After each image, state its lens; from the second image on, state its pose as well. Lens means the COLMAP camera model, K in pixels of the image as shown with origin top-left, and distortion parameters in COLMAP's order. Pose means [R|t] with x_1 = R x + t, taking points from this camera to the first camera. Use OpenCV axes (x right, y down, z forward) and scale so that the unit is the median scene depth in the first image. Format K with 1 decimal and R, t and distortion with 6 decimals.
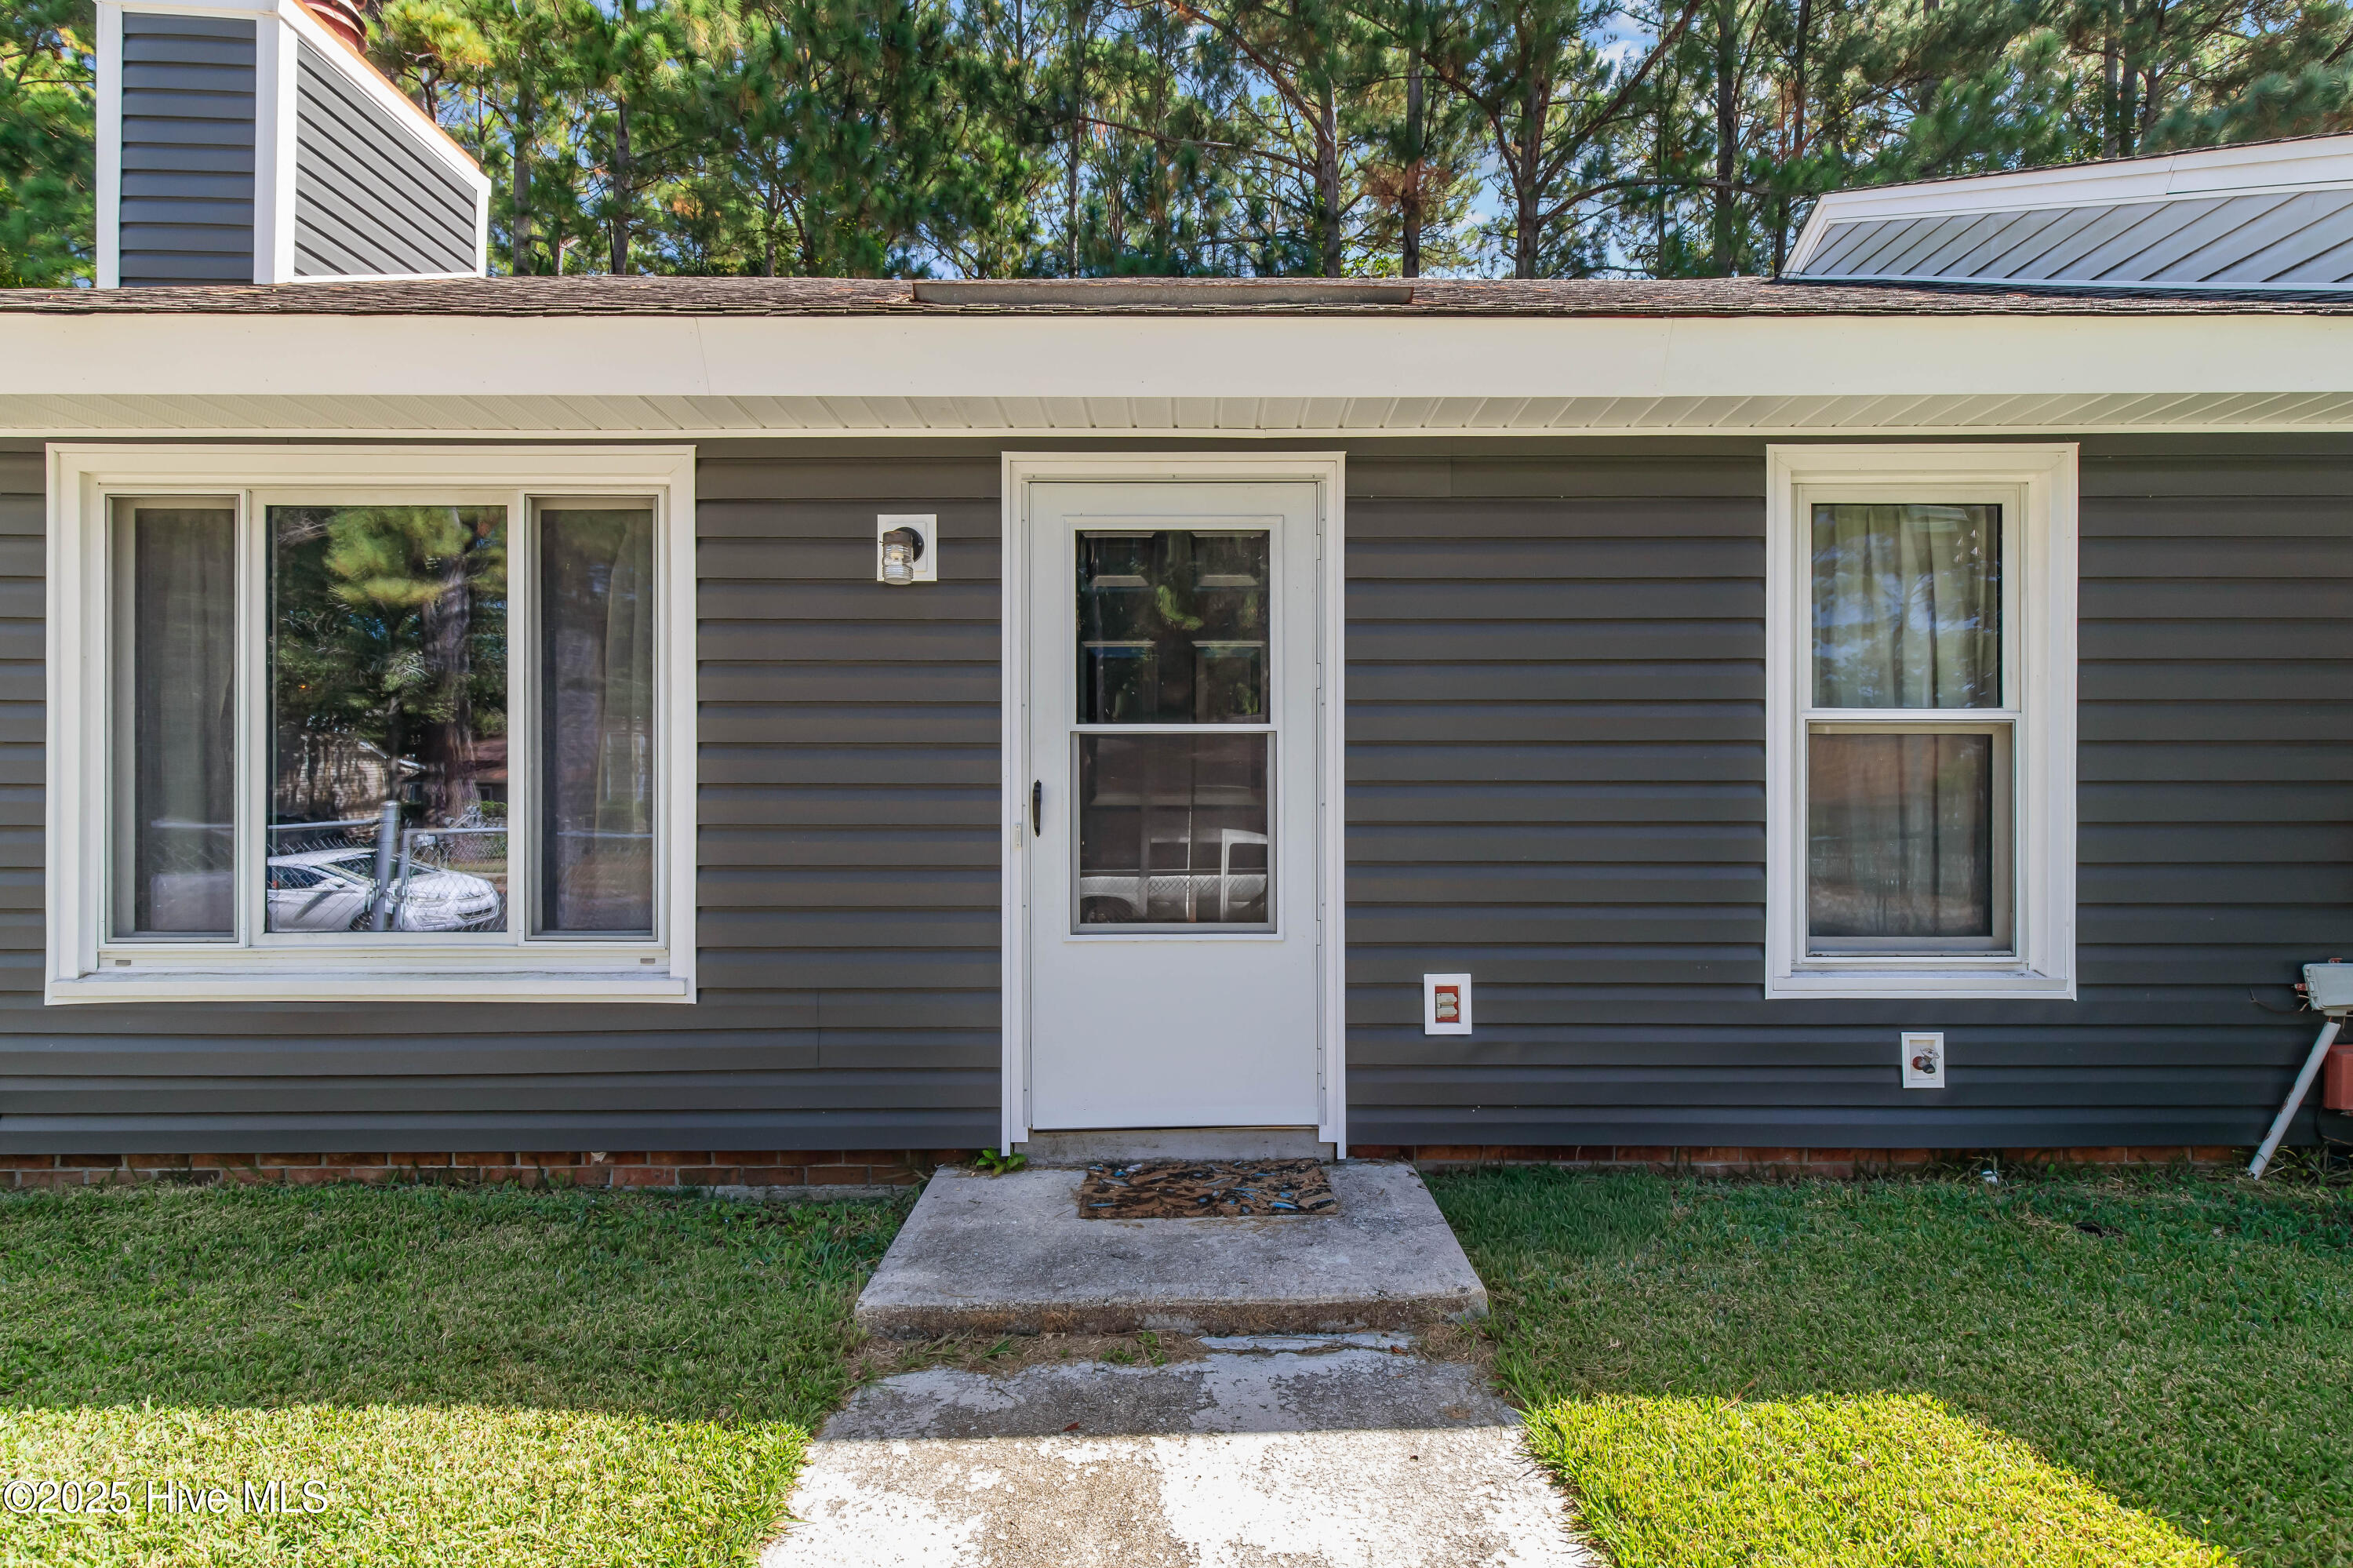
lens RADIAL K [[1082.0, 0, 1182.7], [0, 1082.0, 789.7], [0, 0, 1]] dist [0.008405, -0.001934]
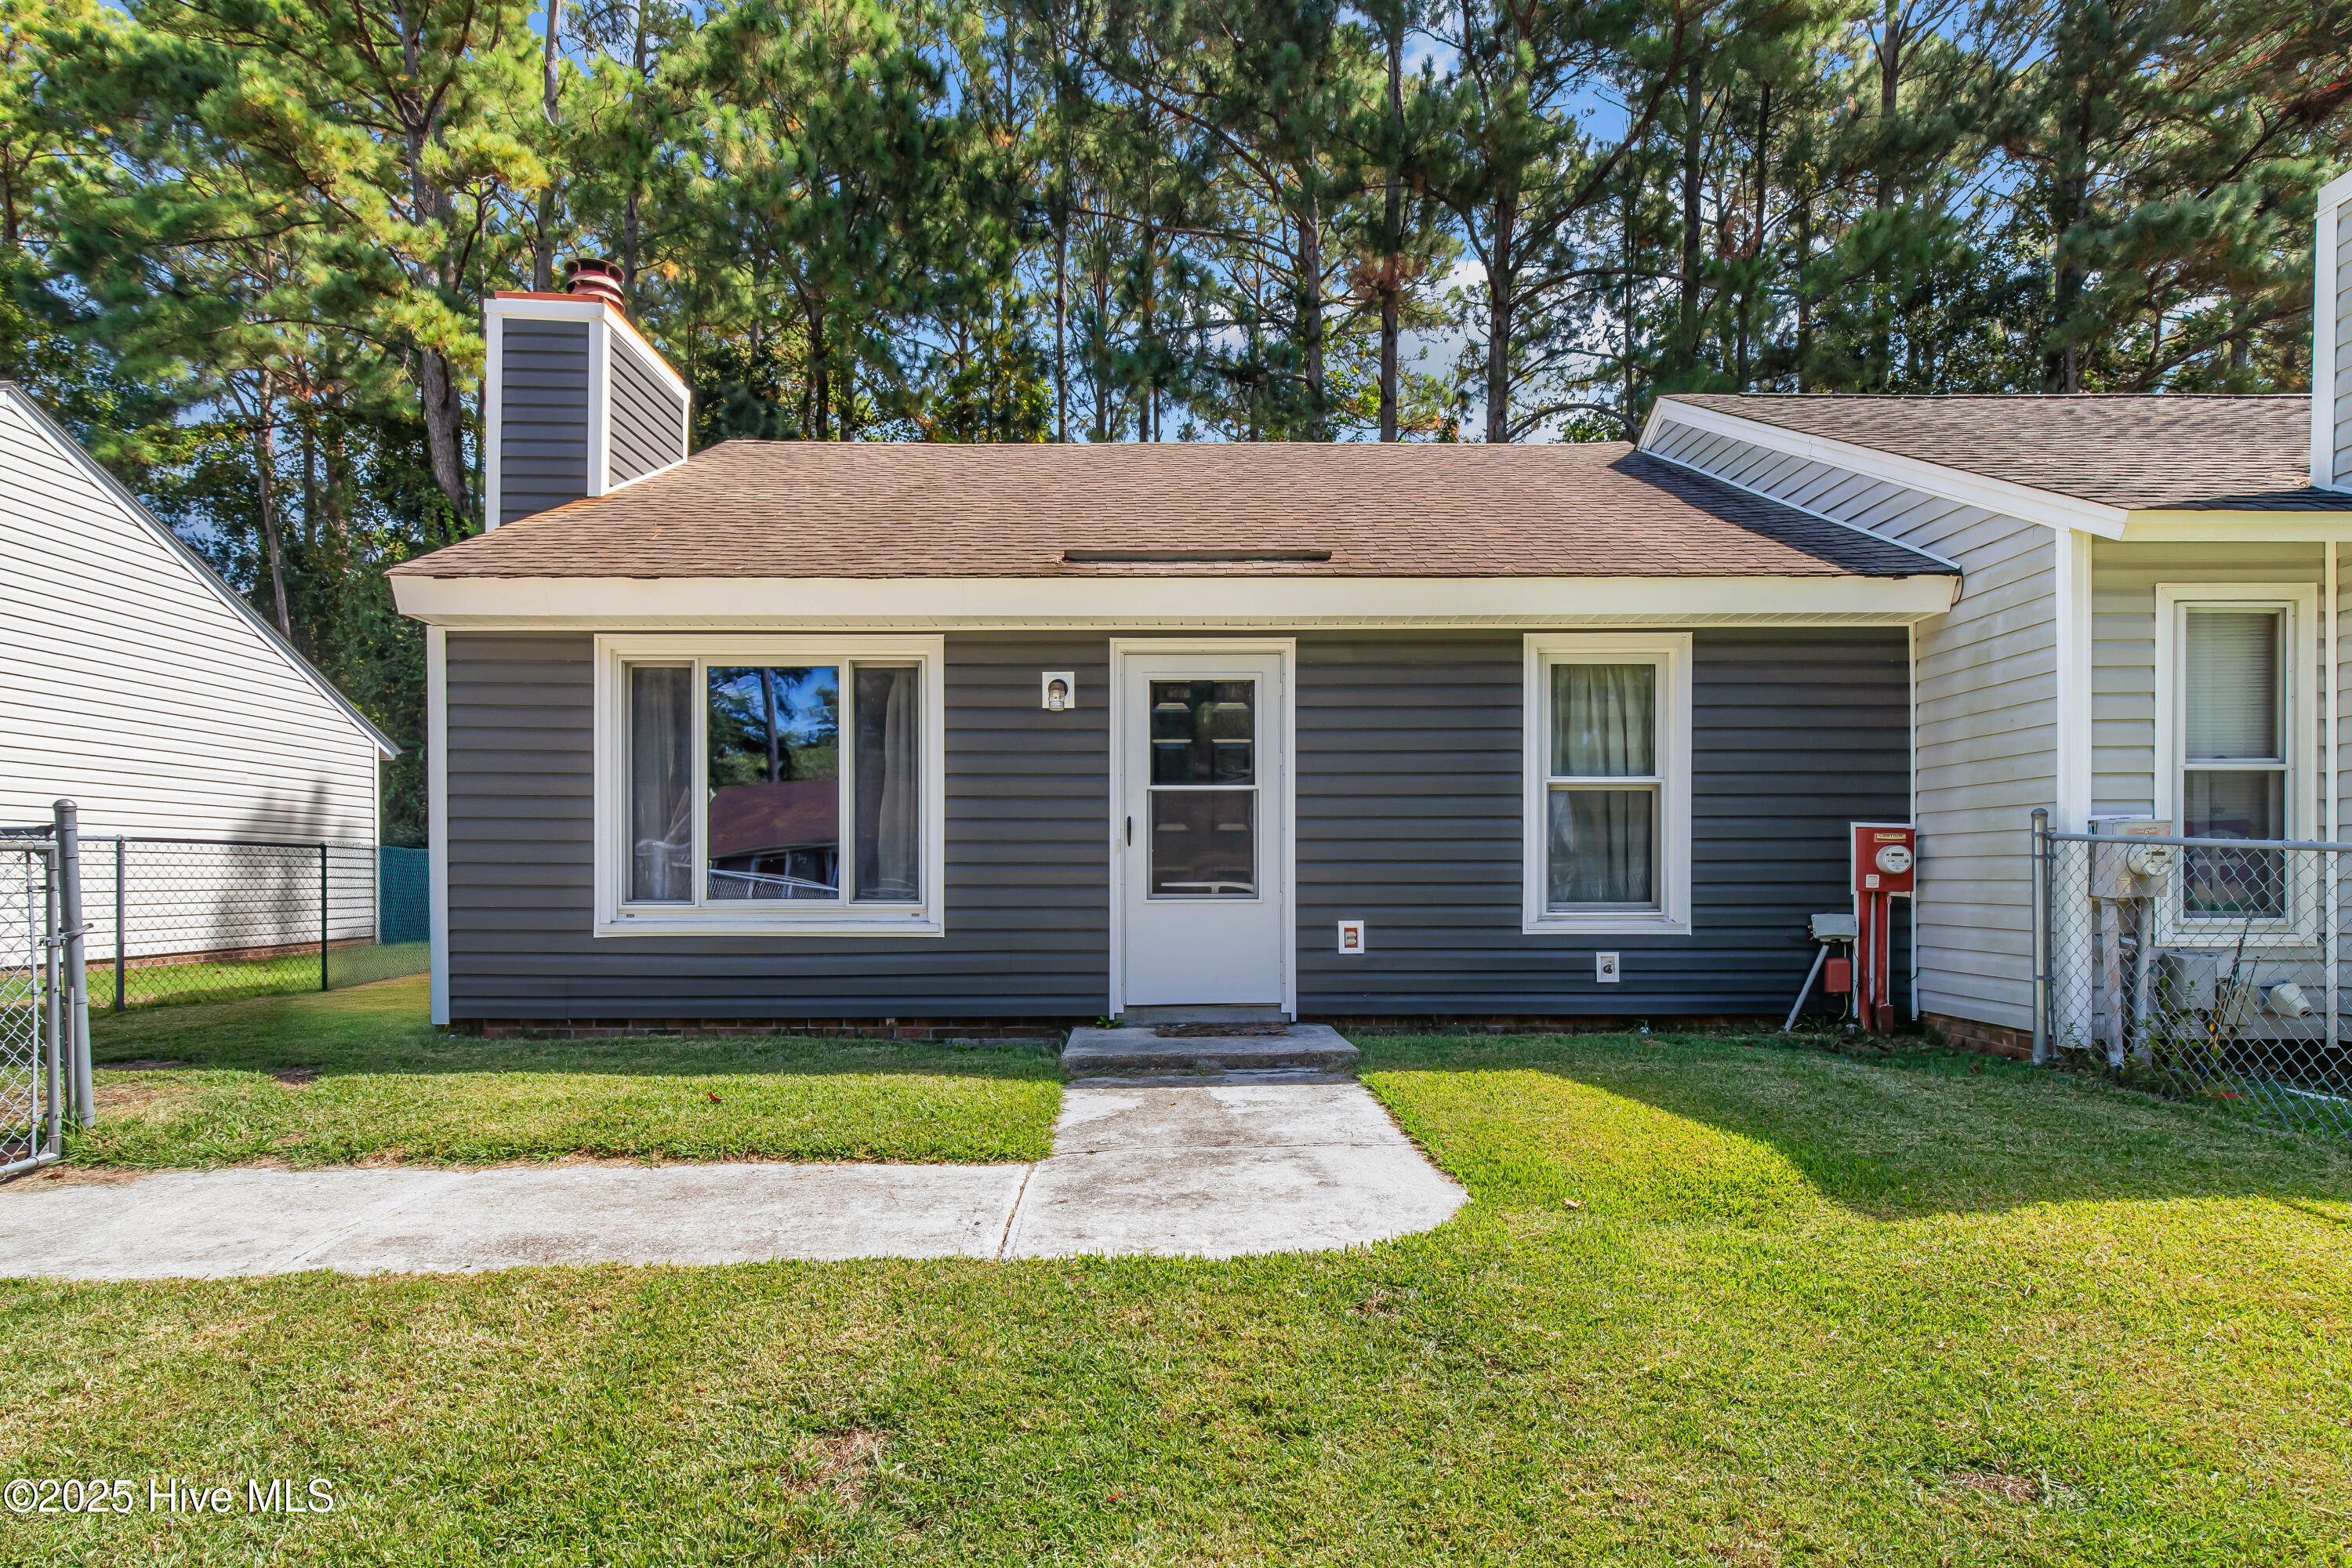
lens RADIAL K [[1081.5, 0, 1169.9], [0, 1081.5, 863.0], [0, 0, 1]] dist [0.008405, -0.001934]
pose [[0.999997, -0.000465, 0.002367, -0.068061], [0.000438, 0.999938, 0.011084, 0.050898], [-0.002372, -0.011083, 0.999936, -0.837499]]
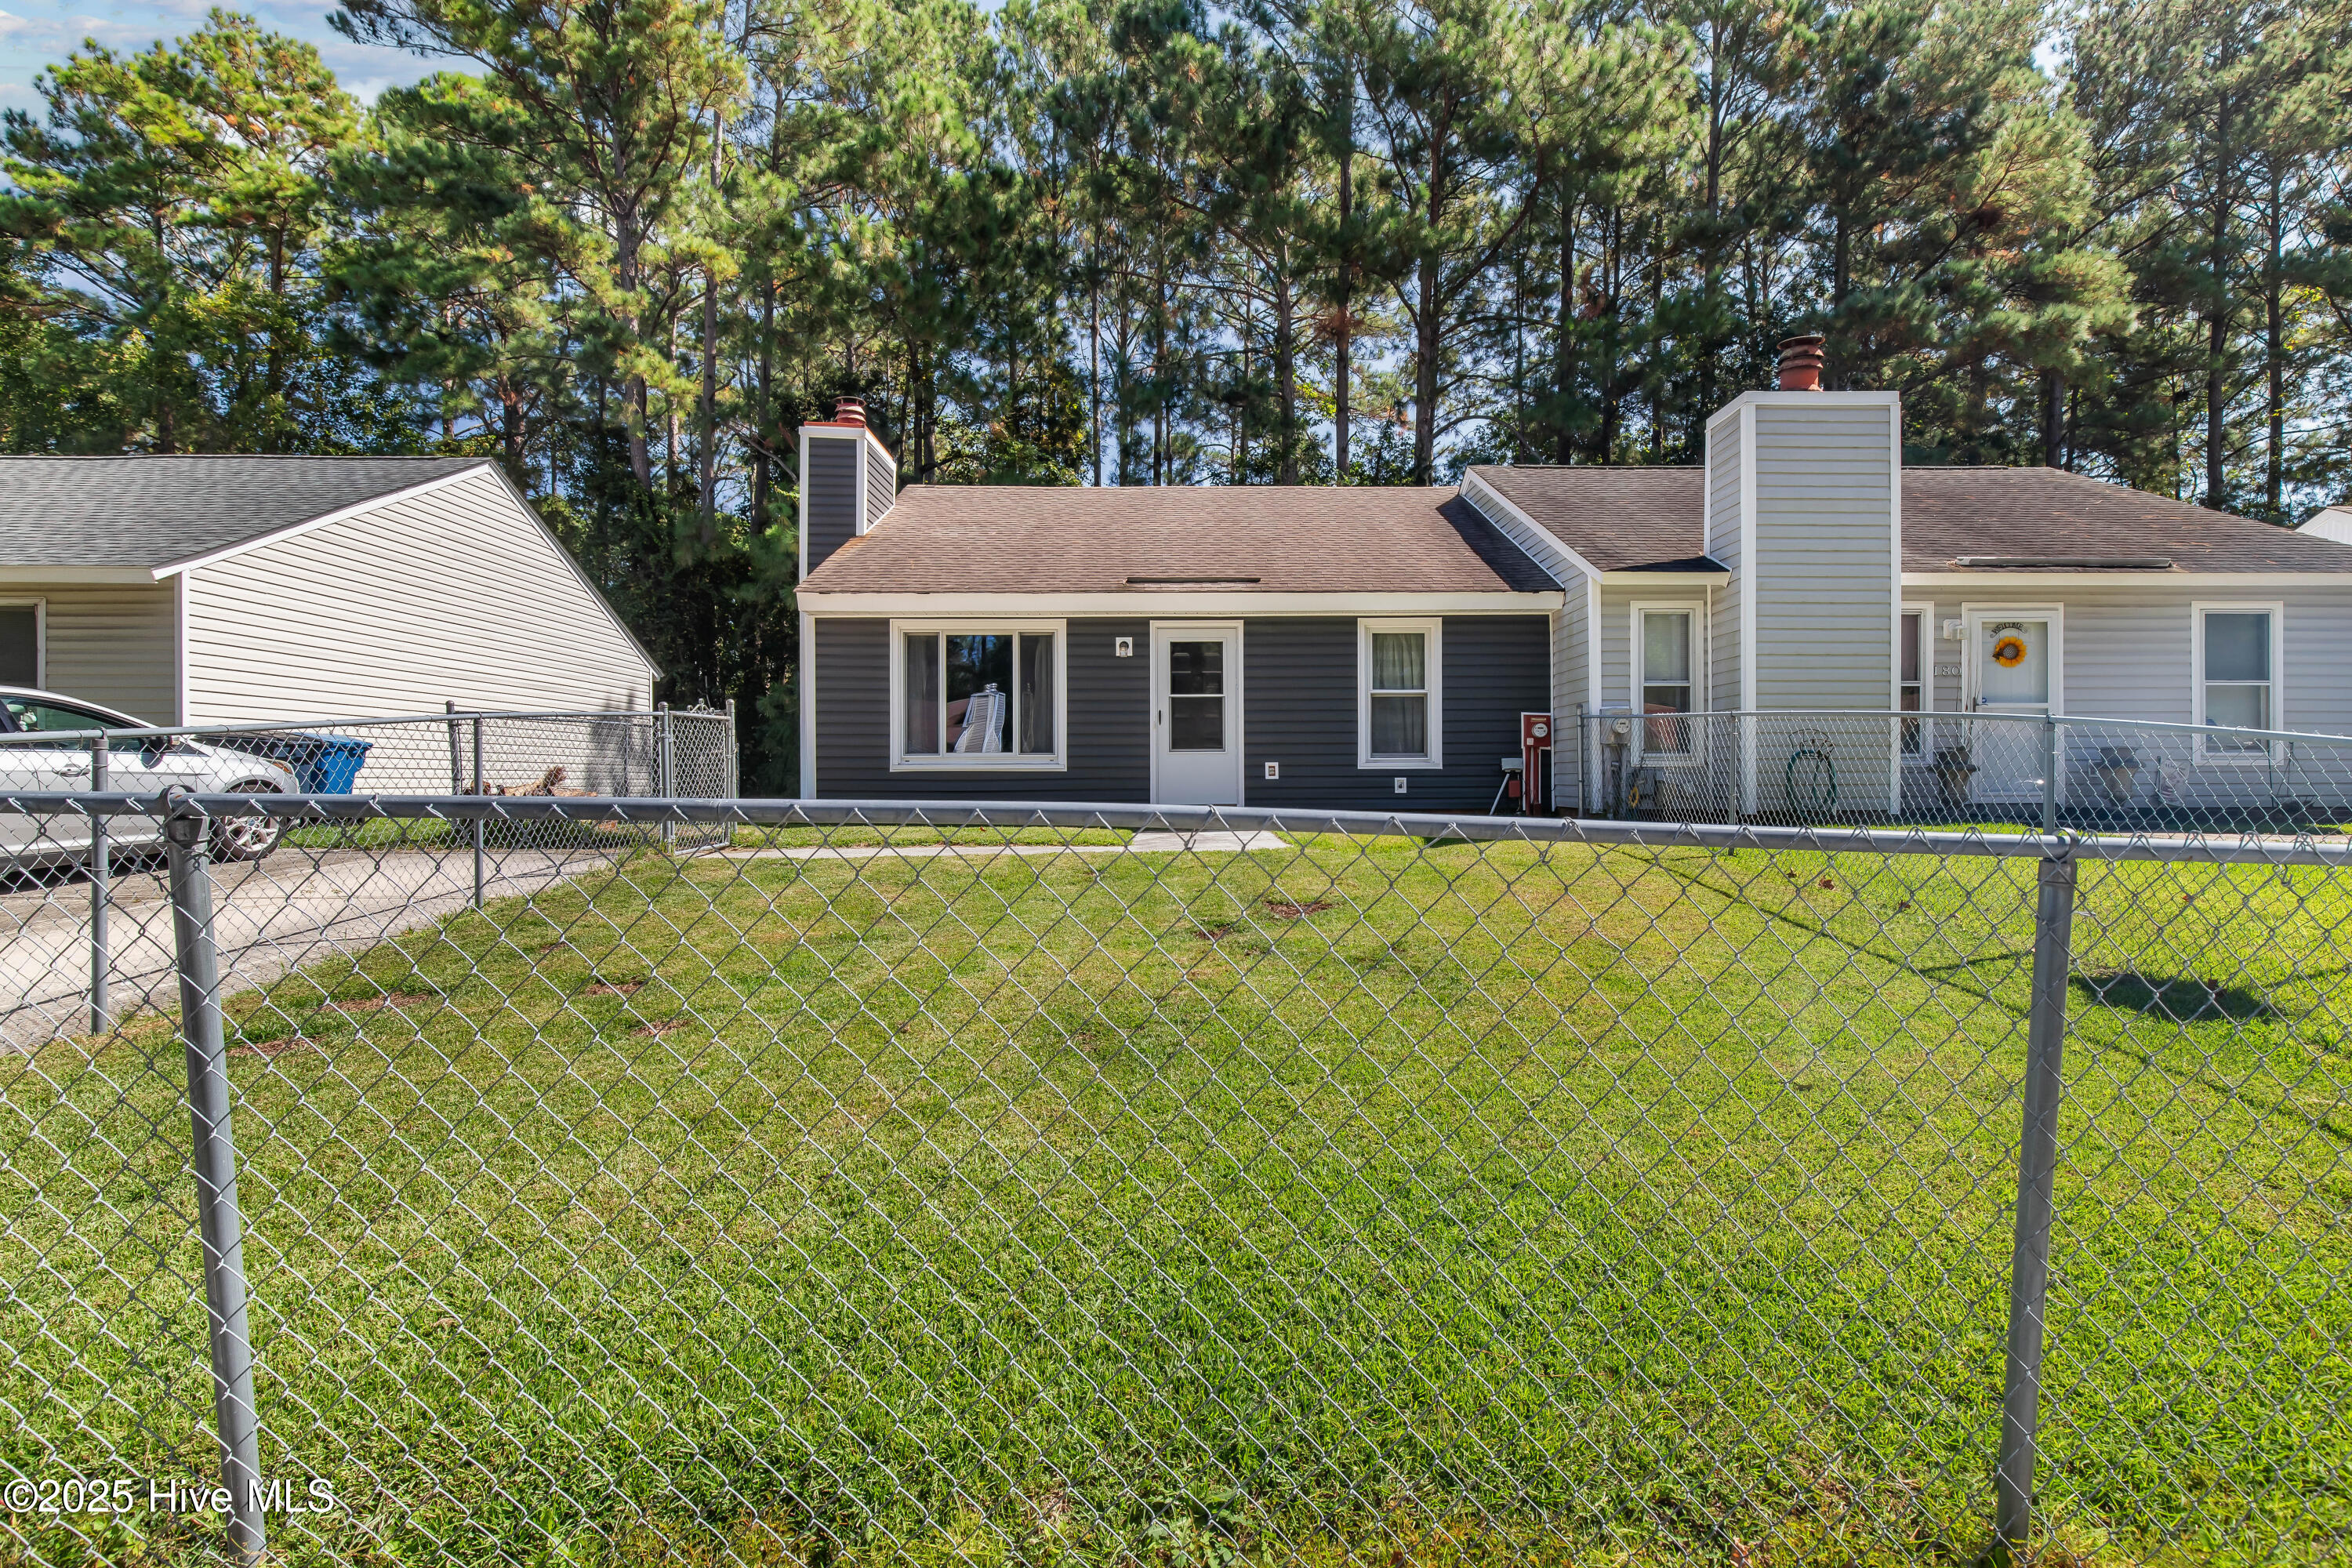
lens RADIAL K [[1081.5, 0, 1174.9], [0, 1081.5, 775.5], [0, 0, 1]] dist [0.008405, -0.001934]
pose [[0.999994, -0.002508, 0.002329, -0.090981], [0.002490, 0.999967, 0.007741, 0.184035], [-0.002348, -0.007735, 0.999967, -2.648680]]
